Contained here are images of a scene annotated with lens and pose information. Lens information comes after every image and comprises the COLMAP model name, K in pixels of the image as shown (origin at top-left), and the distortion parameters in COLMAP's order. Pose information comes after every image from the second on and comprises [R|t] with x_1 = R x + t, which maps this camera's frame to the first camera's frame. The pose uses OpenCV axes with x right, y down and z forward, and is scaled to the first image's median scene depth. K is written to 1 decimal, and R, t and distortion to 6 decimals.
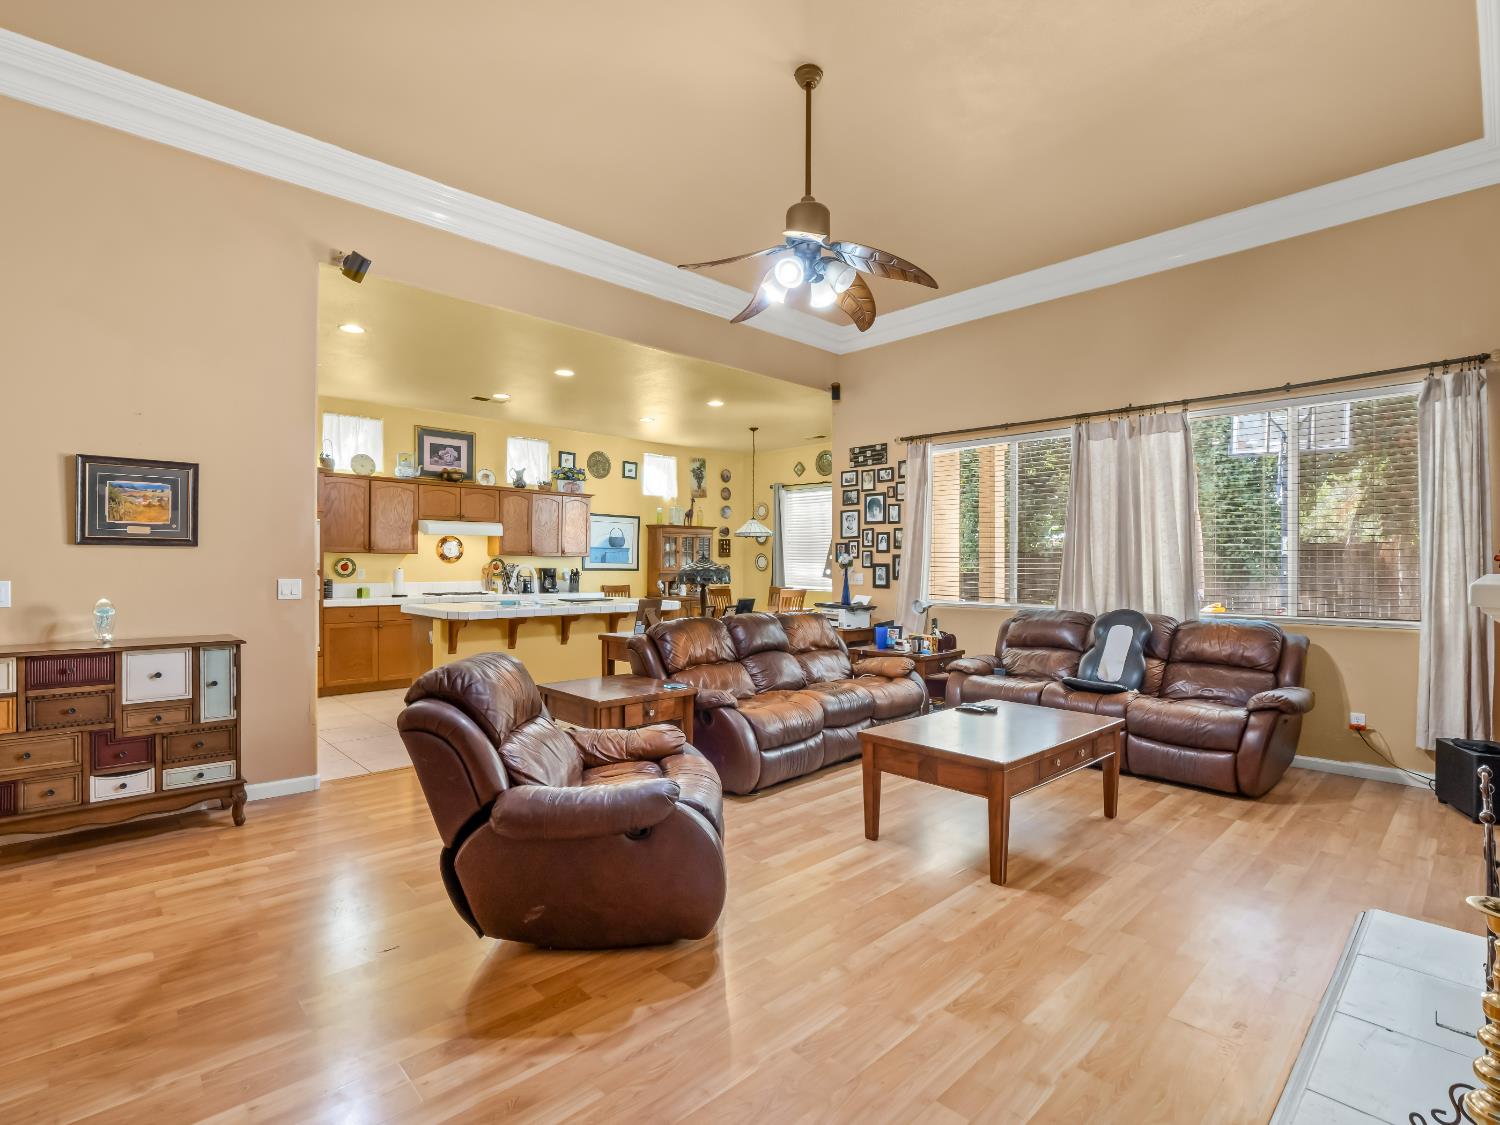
lens RADIAL K [[725.1, 0, 750.0], [0, 725.1, 562.5], [0, 0, 1]] dist [-0.010830, -0.000905]
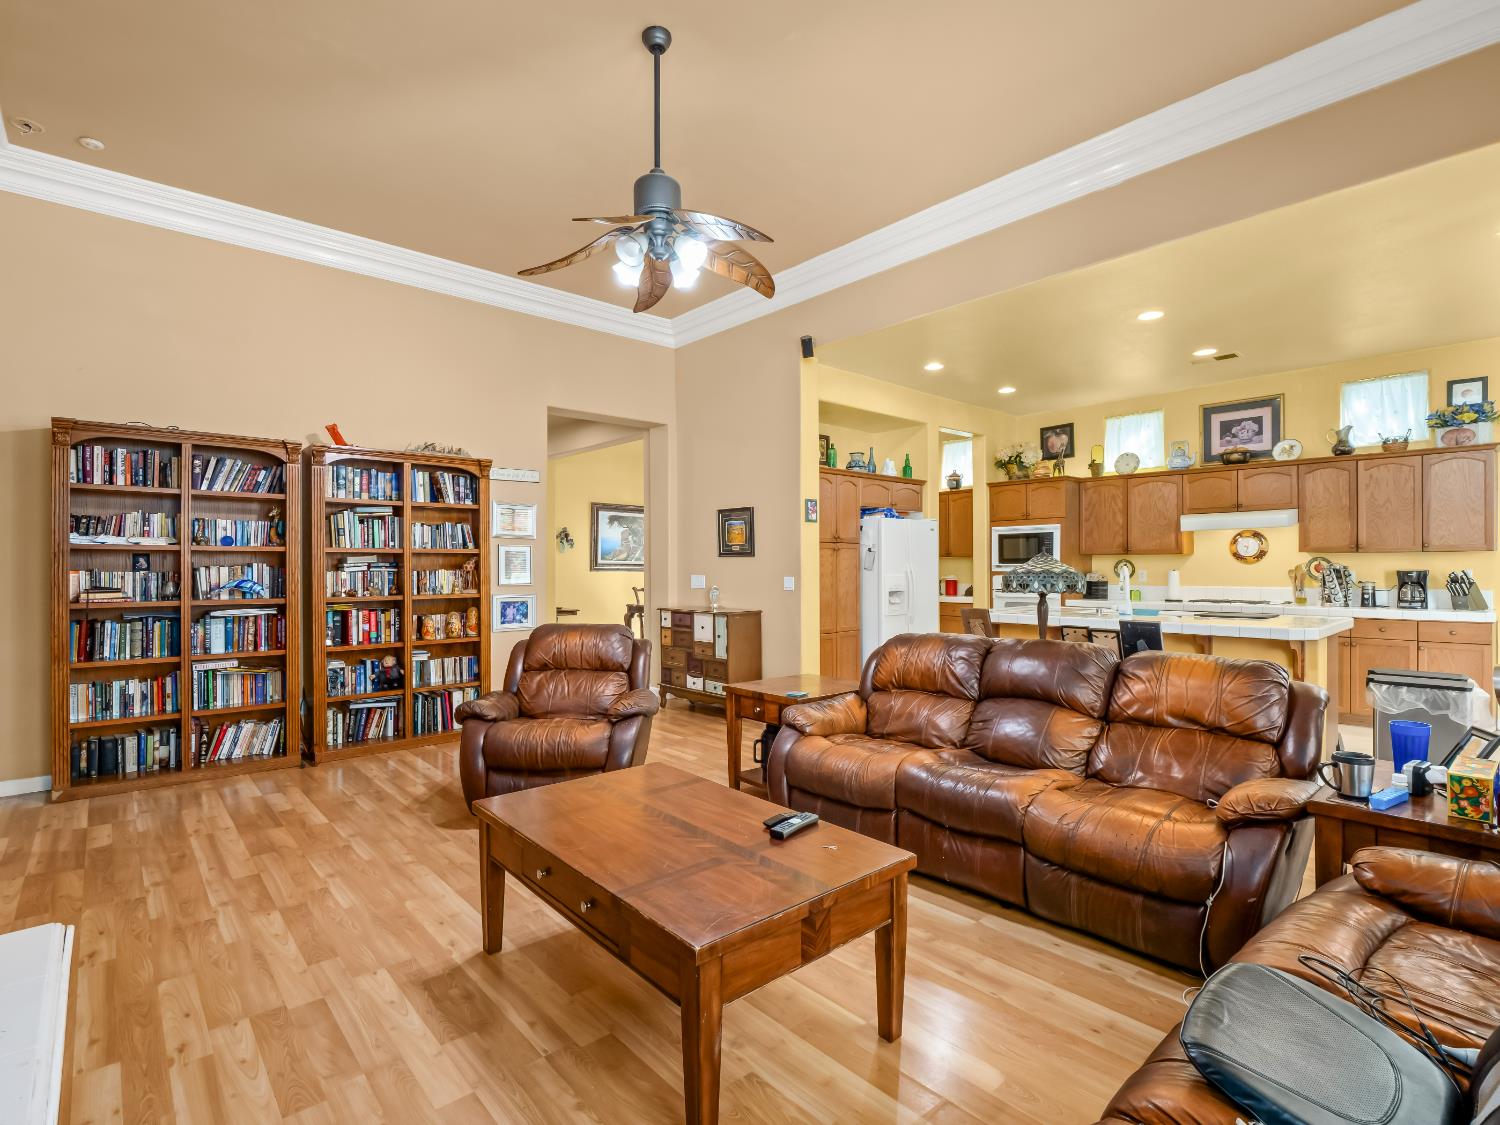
lens RADIAL K [[730.2, 0, 750.0], [0, 730.2, 562.5], [0, 0, 1]] dist [-0.010414, 0.000481]
pose [[-0.029635, -0.008433, -0.999525, 0.437490], [0.006588, 0.999941, -0.008631, 0.002973], [0.999539, -0.006841, -0.029577, 0.494236]]
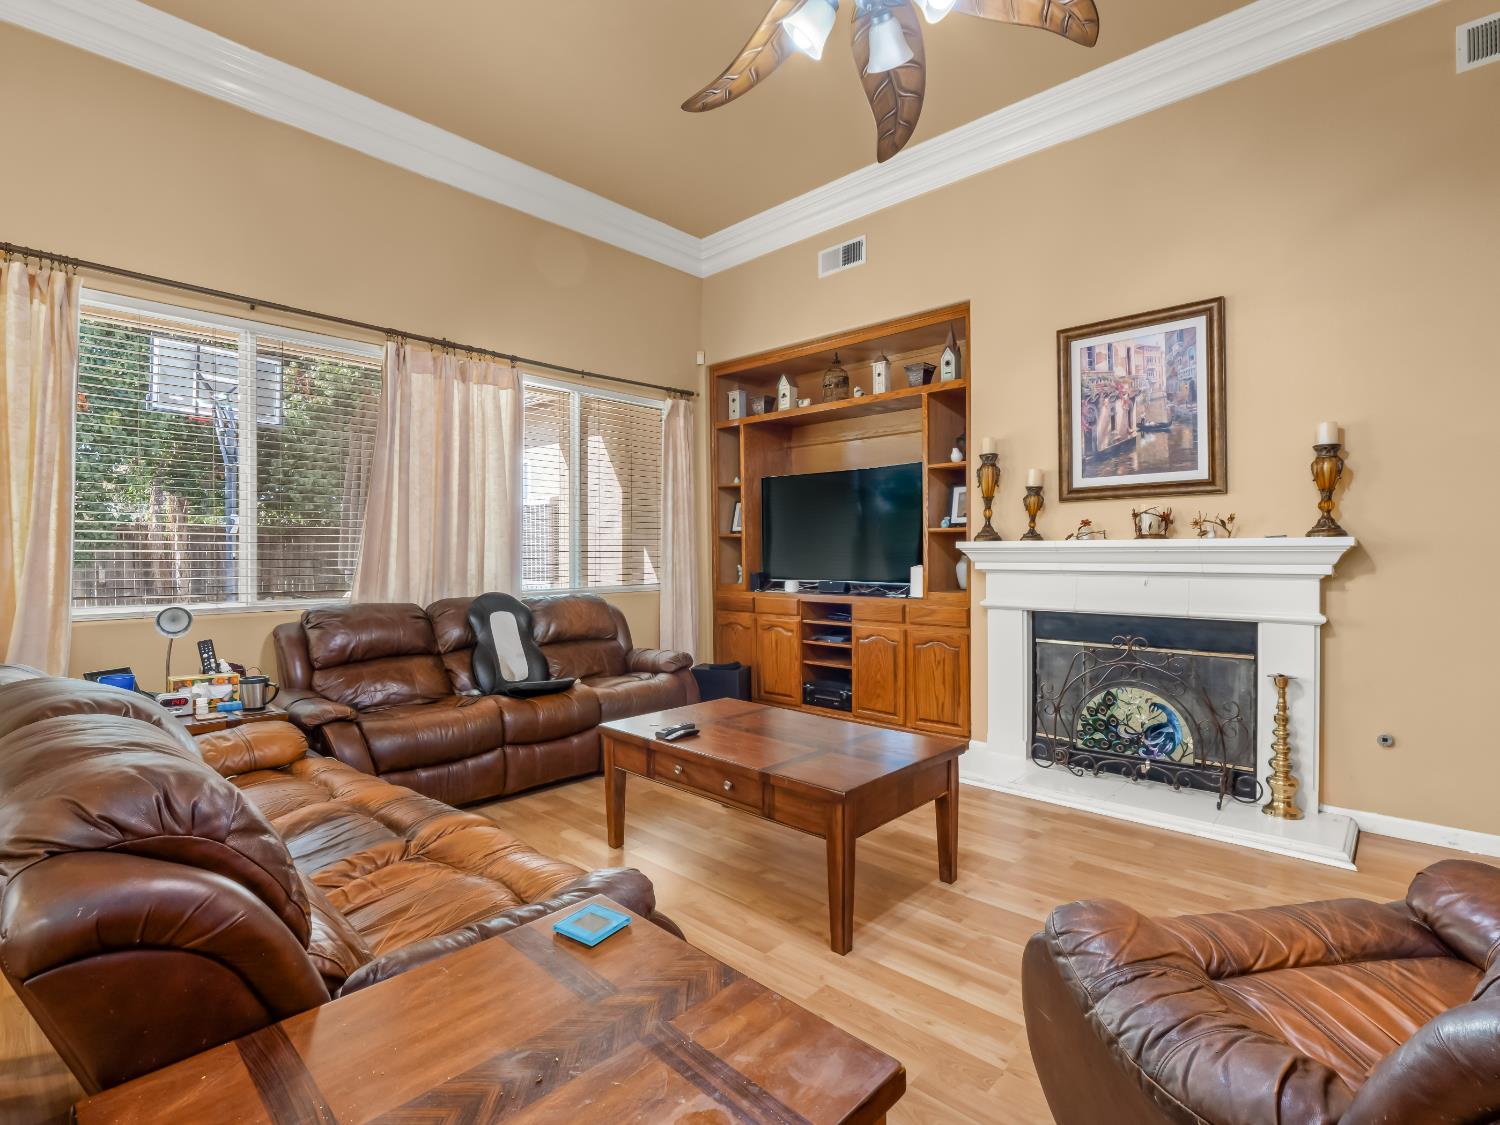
lens RADIAL K [[725.0, 0, 746.3], [0, 725.0, 556.4], [0, 0, 1]] dist [-0.012449, -0.000637]
pose [[-0.064600, -0.009824, 0.997863, -0.203933], [0.000678, 0.999951, 0.009889, 0.010464], [-0.997911, 0.001315, -0.064590, 0.487616]]
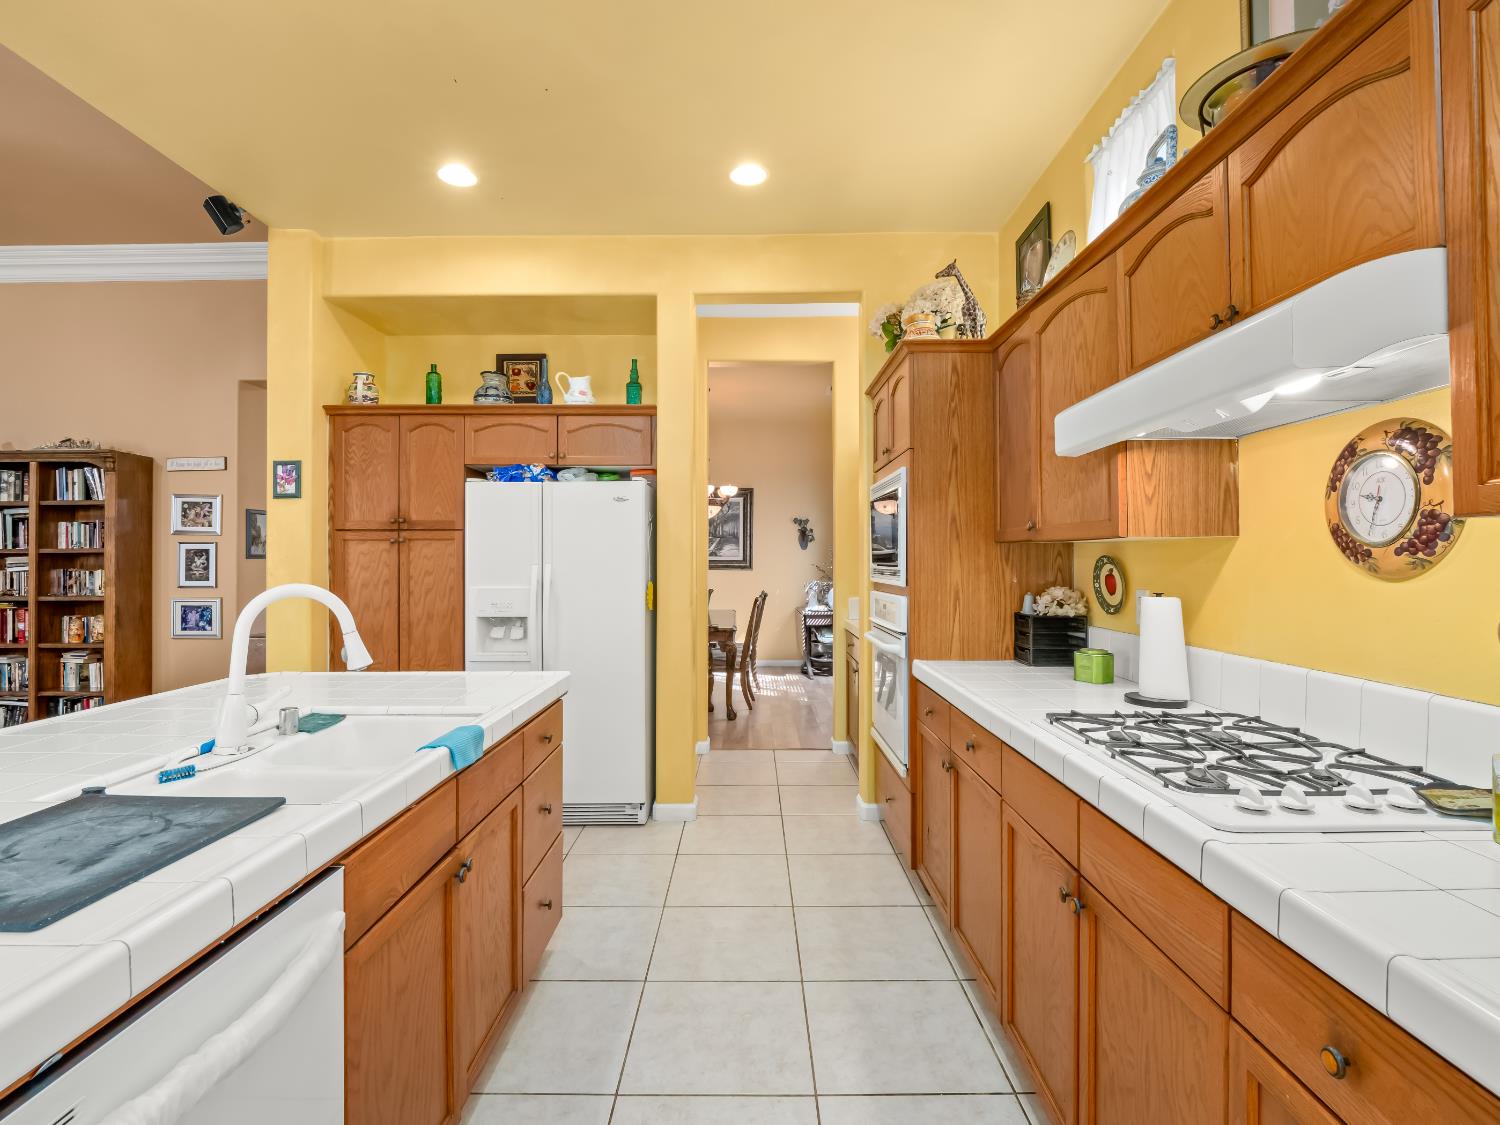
lens RADIAL K [[725.0, 0, 746.3], [0, 725.0, 556.4], [0, 0, 1]] dist [-0.012449, -0.000637]
pose [[-0.691456, -0.005019, -0.722401, -0.194077], [0.002403, 0.999954, -0.009248, -0.003176], [0.722415, -0.008131, -0.691412, 1.065851]]
